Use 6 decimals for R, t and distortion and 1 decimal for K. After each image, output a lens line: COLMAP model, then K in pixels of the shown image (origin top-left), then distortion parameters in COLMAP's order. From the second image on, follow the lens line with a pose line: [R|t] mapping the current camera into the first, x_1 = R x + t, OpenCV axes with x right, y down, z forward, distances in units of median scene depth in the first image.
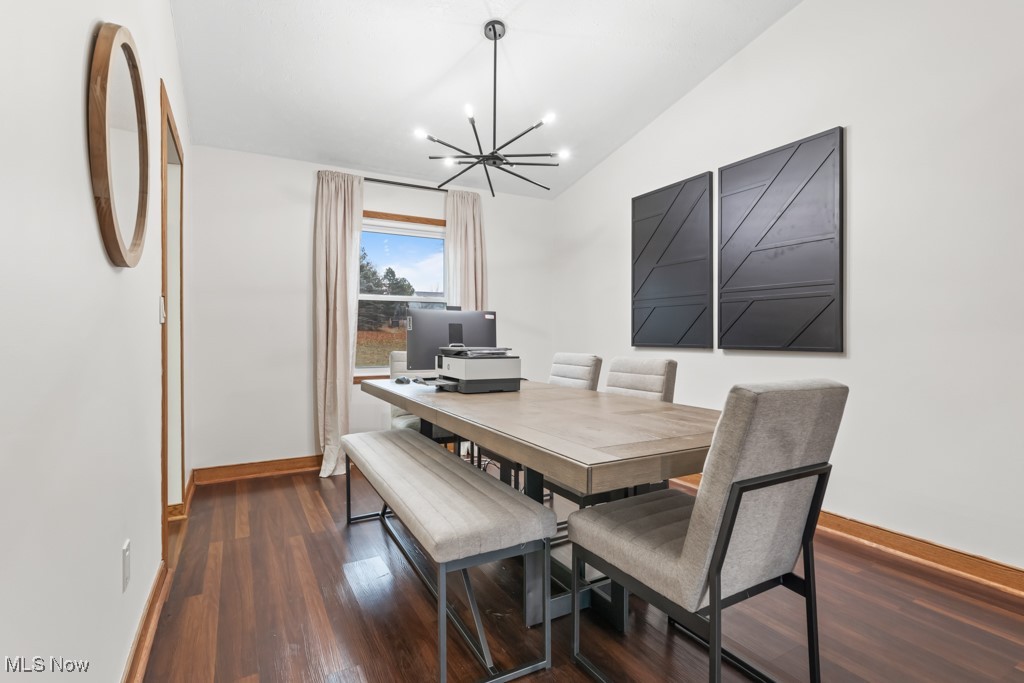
lens RADIAL K [[490.4, 0, 516.5], [0, 490.4, 338.0], [0, 0, 1]] dist [0.003113, 0.000560]
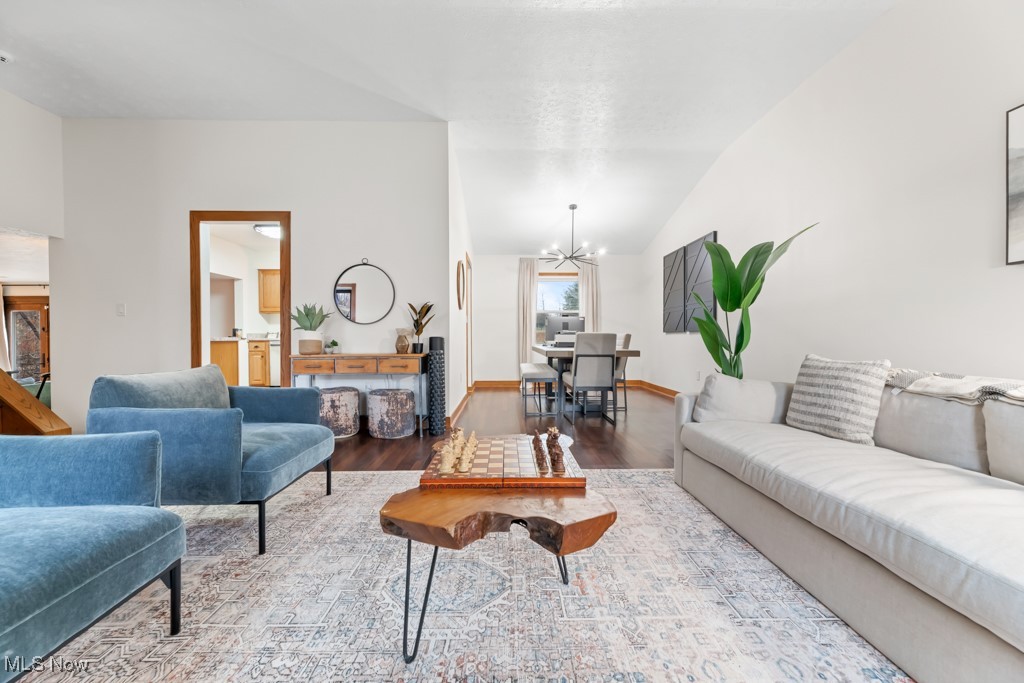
lens RADIAL K [[415.0, 0, 512.0], [0, 415.0, 341.5], [0, 0, 1]] dist [0.001314, 0.000484]
pose [[0.877970, 0.001690, -0.478713, 0.685127], [-0.000151, 0.999995, 0.003254, 0.065964], [0.478716, -0.002785, 0.877965, -1.014811]]
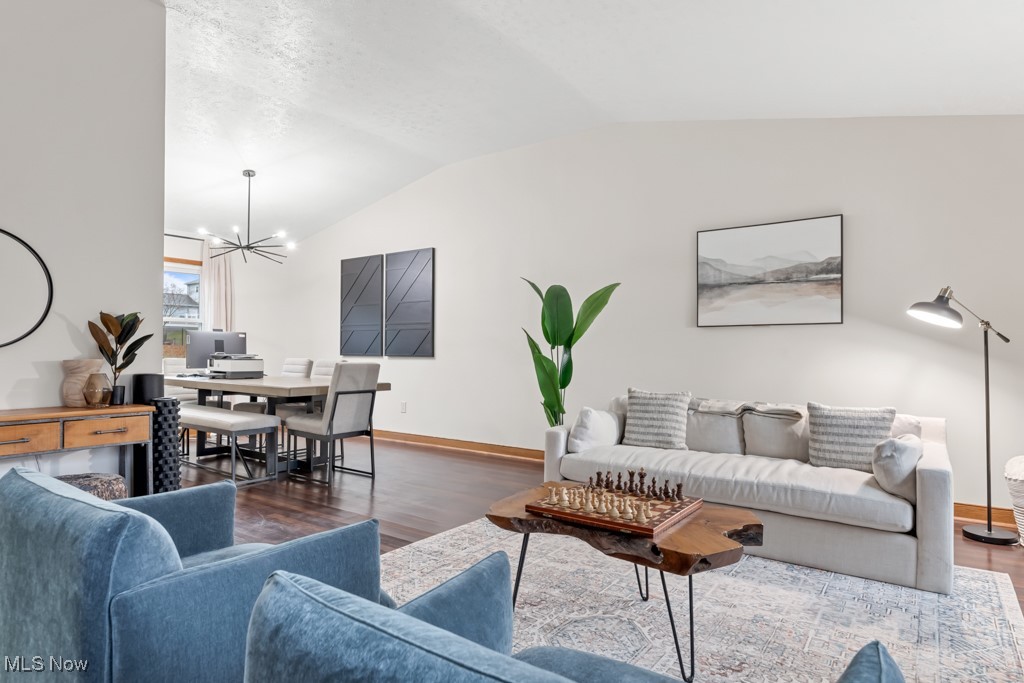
lens RADIAL K [[579.4, 0, 509.4], [0, 579.4, 348.2], [0, 0, 1]] dist [-0.000494, -0.000412]
pose [[0.911478, 0.008366, 0.411264, -0.041334], [-0.005228, 0.999948, -0.008754, 0.010739], [-0.411316, 0.005829, 0.911474, -1.218622]]
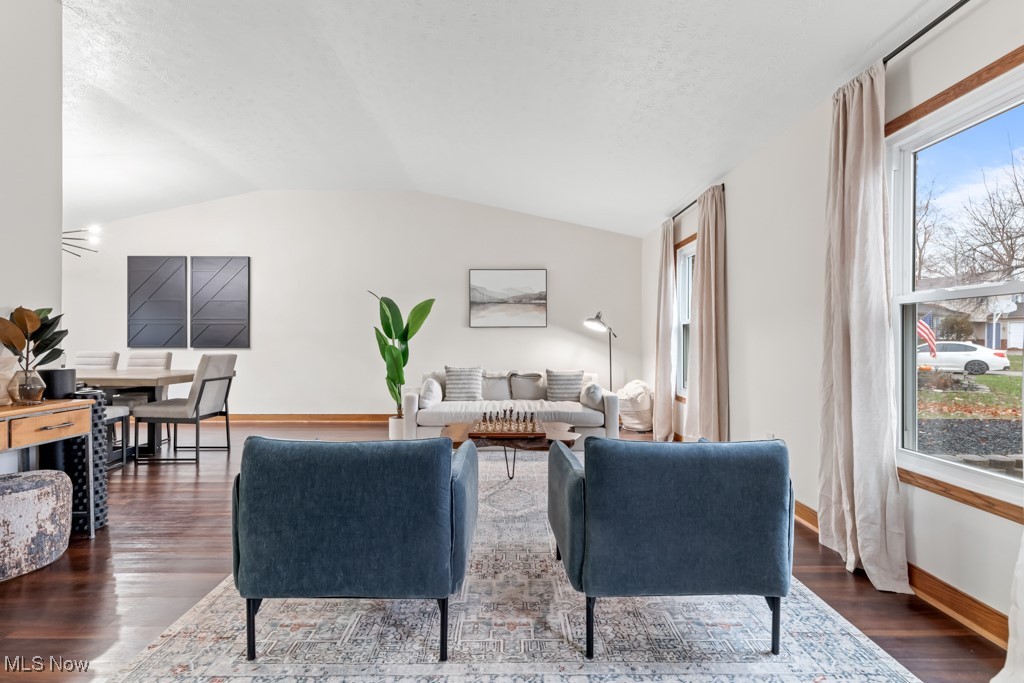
lens RADIAL K [[428.1, 0, 510.2], [0, 428.1, 339.8], [0, 0, 1]] dist [0.000992, 0.000122]
pose [[0.490750, 0.003674, 0.871293, -0.517683], [0.001952, 0.999984, -0.005317, 0.002896], [-0.871298, 0.004310, 0.490735, -1.089389]]
